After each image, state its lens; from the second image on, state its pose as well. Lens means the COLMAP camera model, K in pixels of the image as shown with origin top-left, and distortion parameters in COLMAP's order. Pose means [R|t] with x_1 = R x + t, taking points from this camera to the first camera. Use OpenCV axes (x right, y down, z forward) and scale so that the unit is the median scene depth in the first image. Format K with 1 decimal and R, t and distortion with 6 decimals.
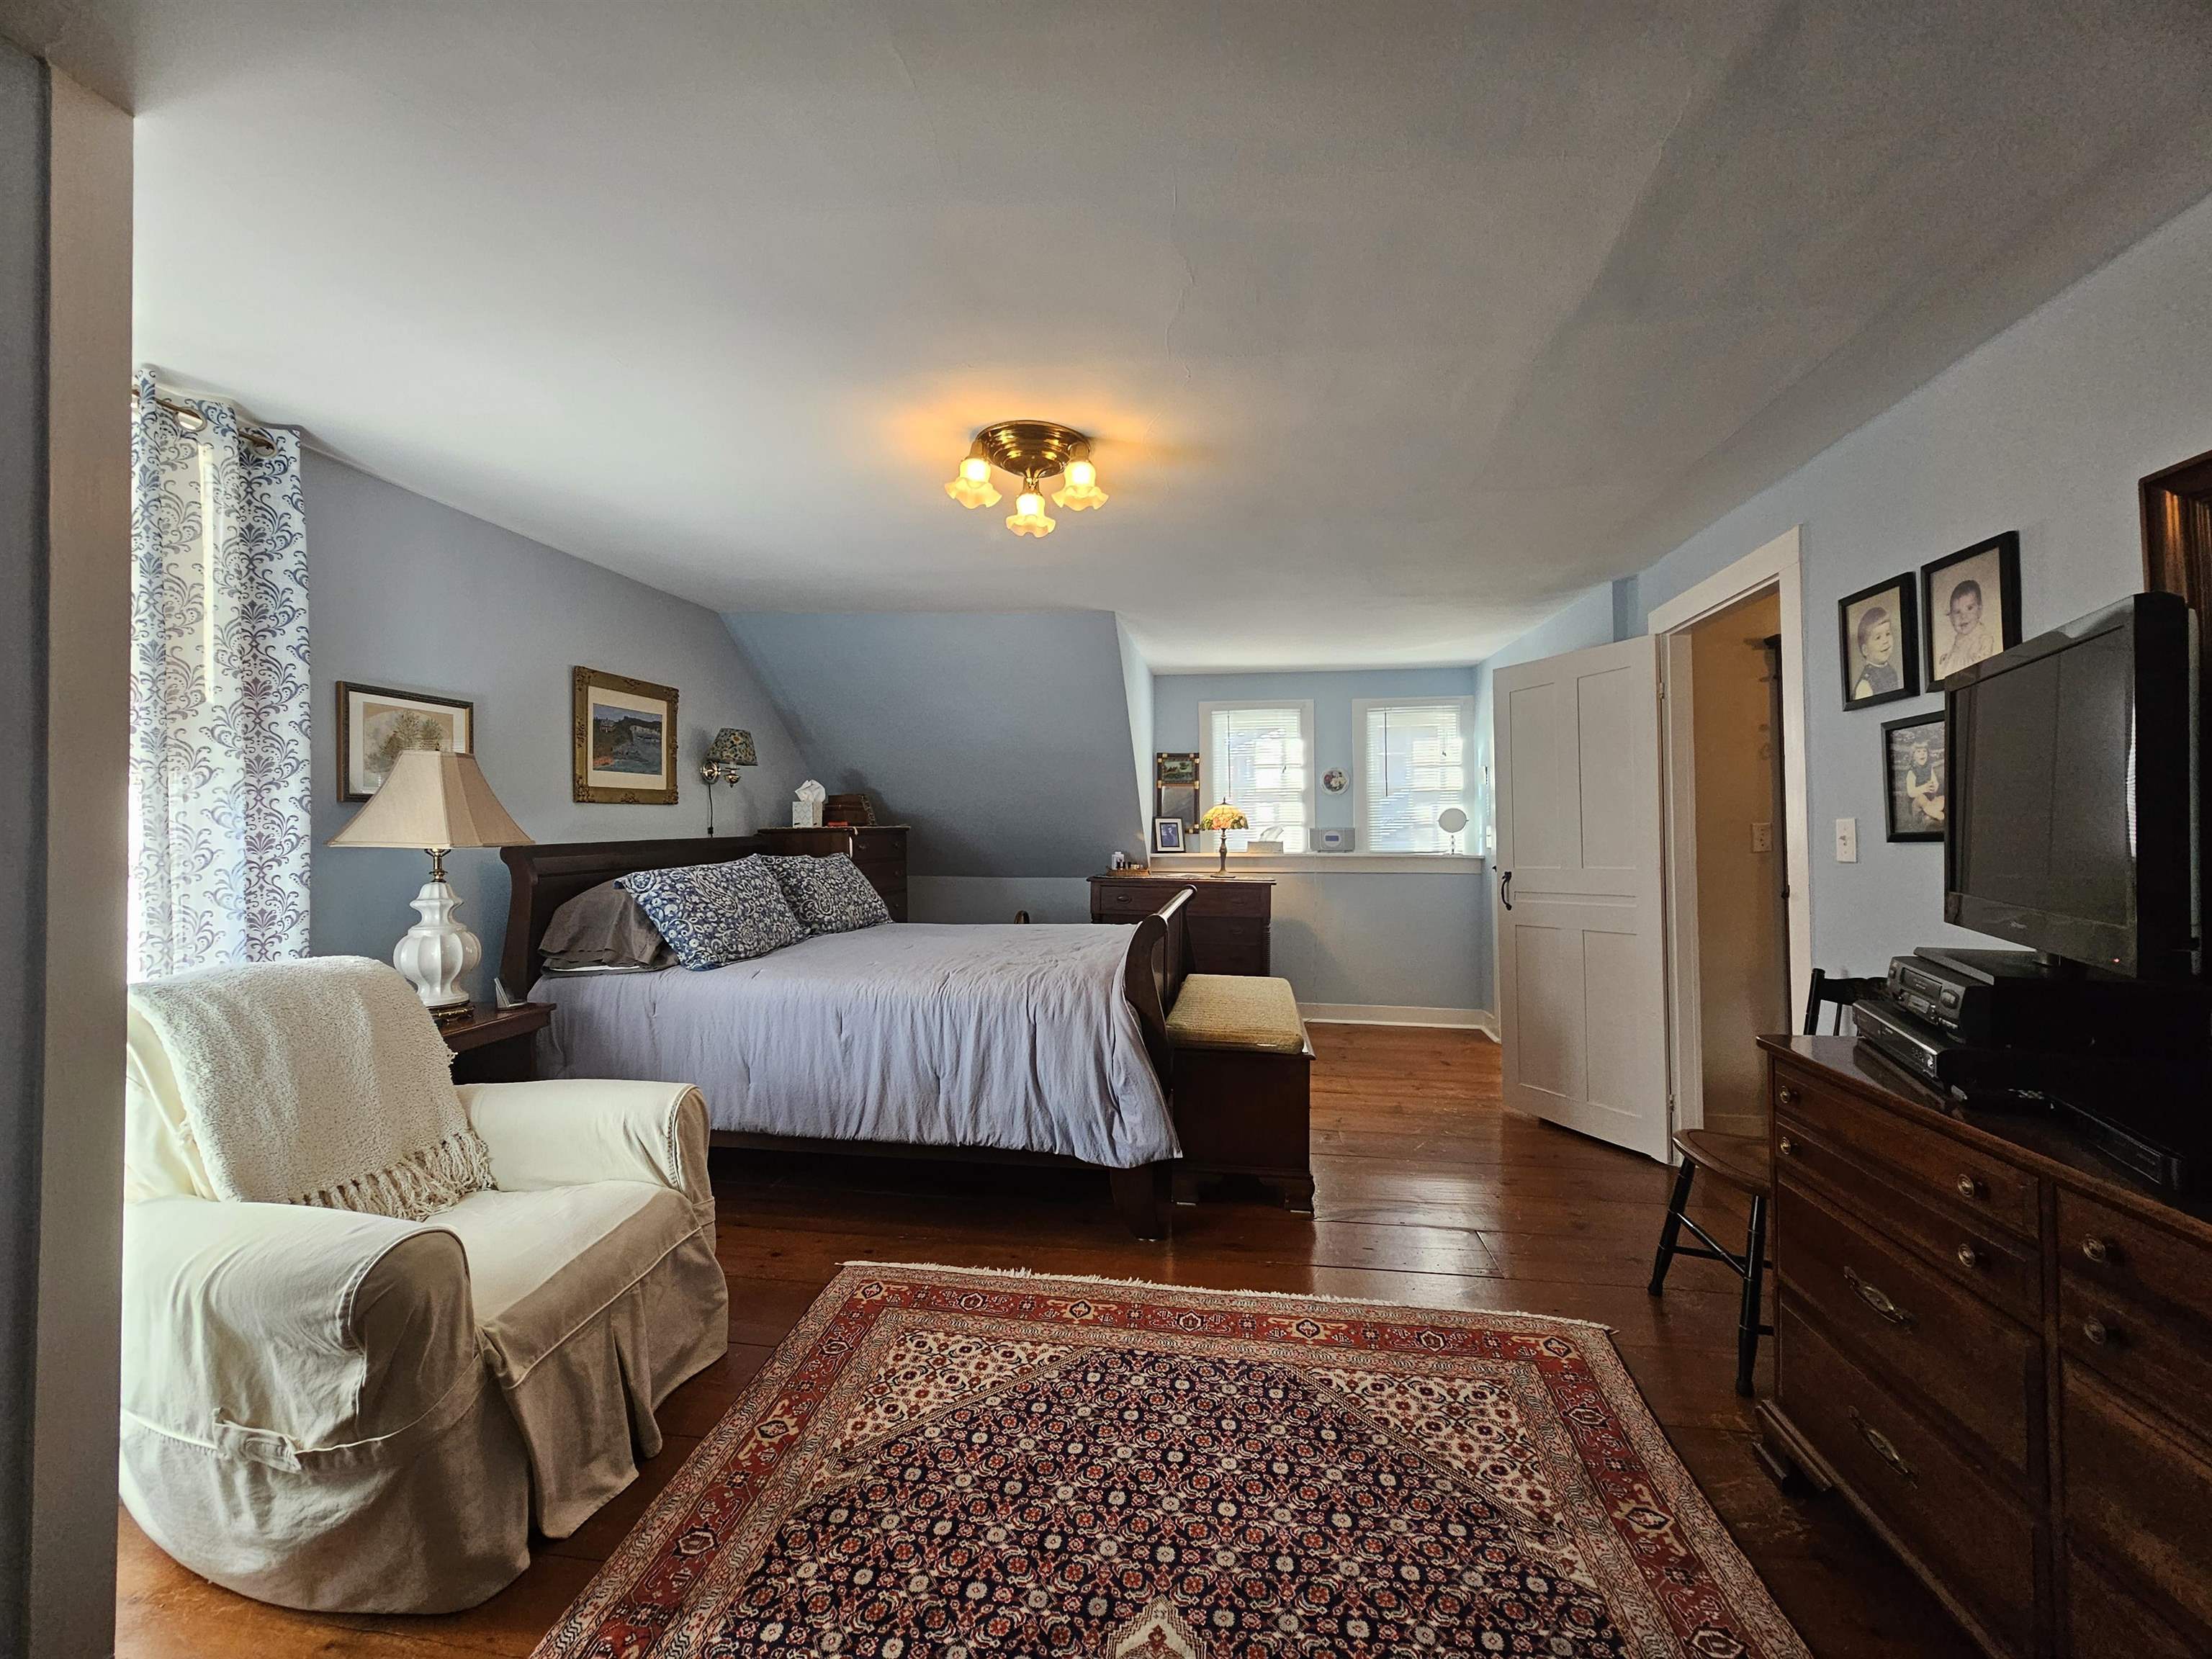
lens RADIAL K [[902.2, 0, 1103.5], [0, 902.2, 821.6], [0, 0, 1]] dist [-0.000779, -0.000039]
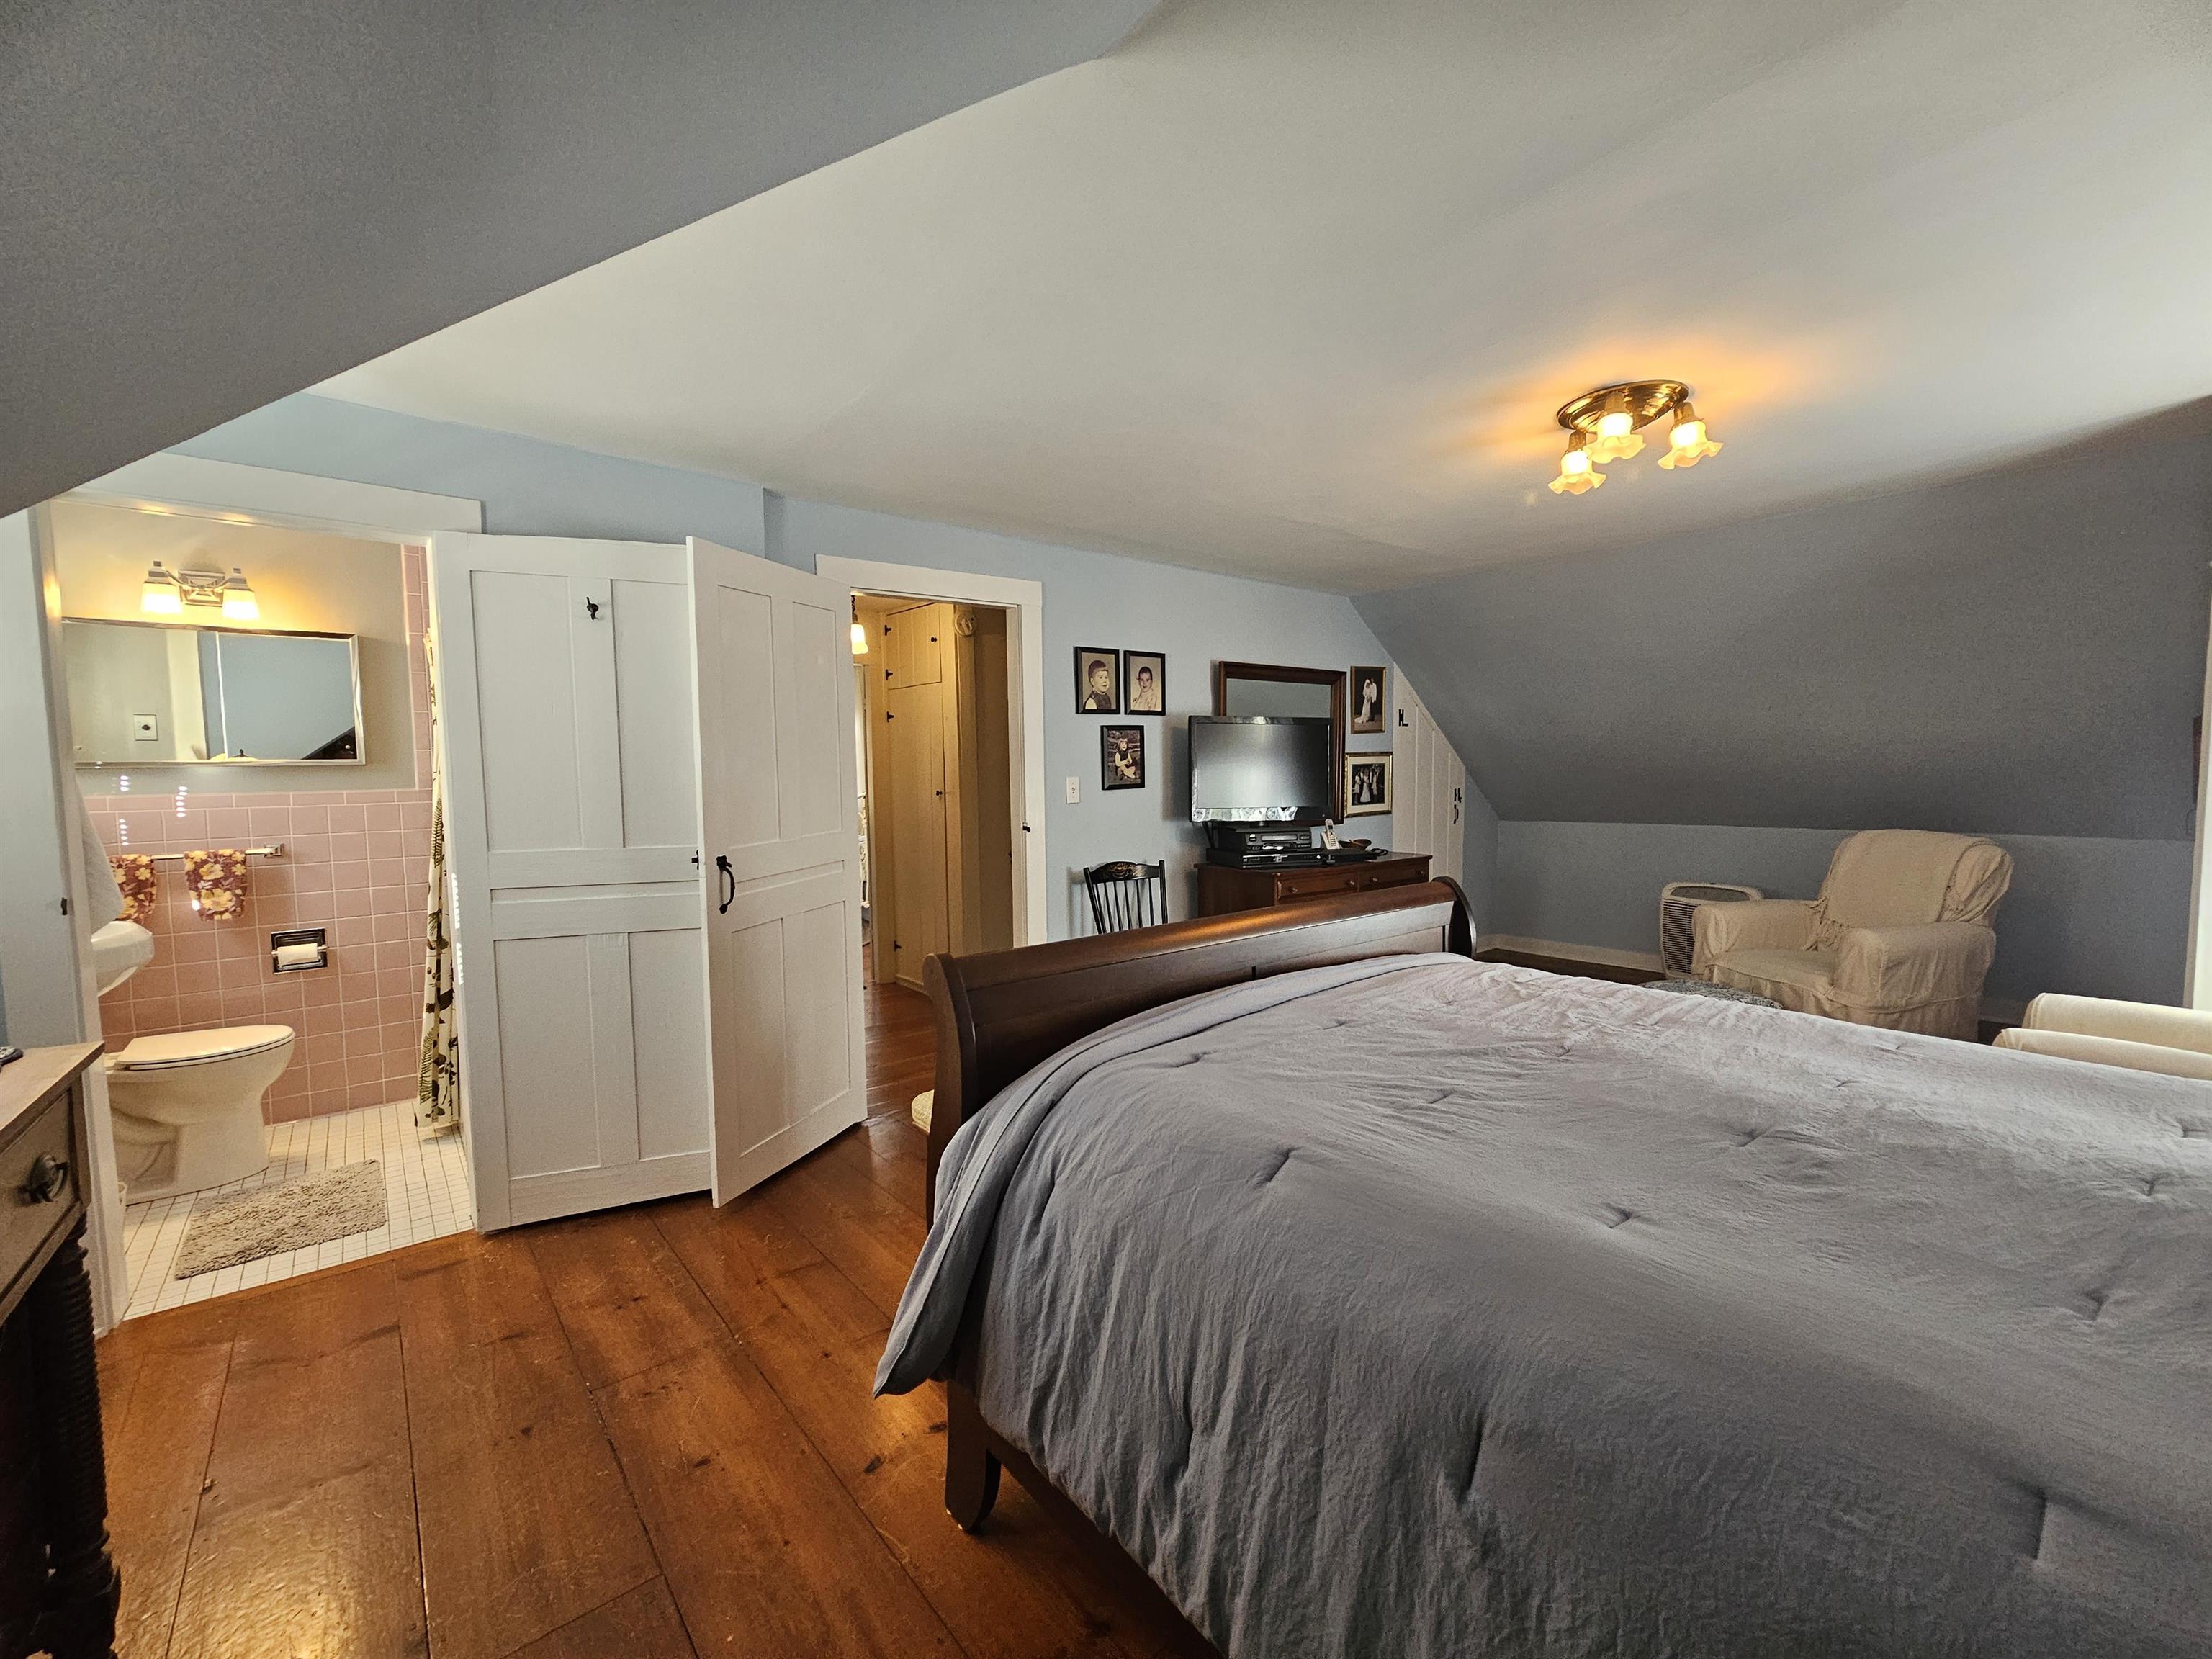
lens RADIAL K [[902.2, 0, 1098.2], [0, 902.2, 837.7], [0, 0, 1]] dist [-0.000779, -0.000039]
pose [[-0.739712, -0.036778, 0.671917, -0.385827], [0.007985, 0.997955, 0.063414, 0.002607], [-0.672876, 0.052273, -0.737906, 2.440792]]
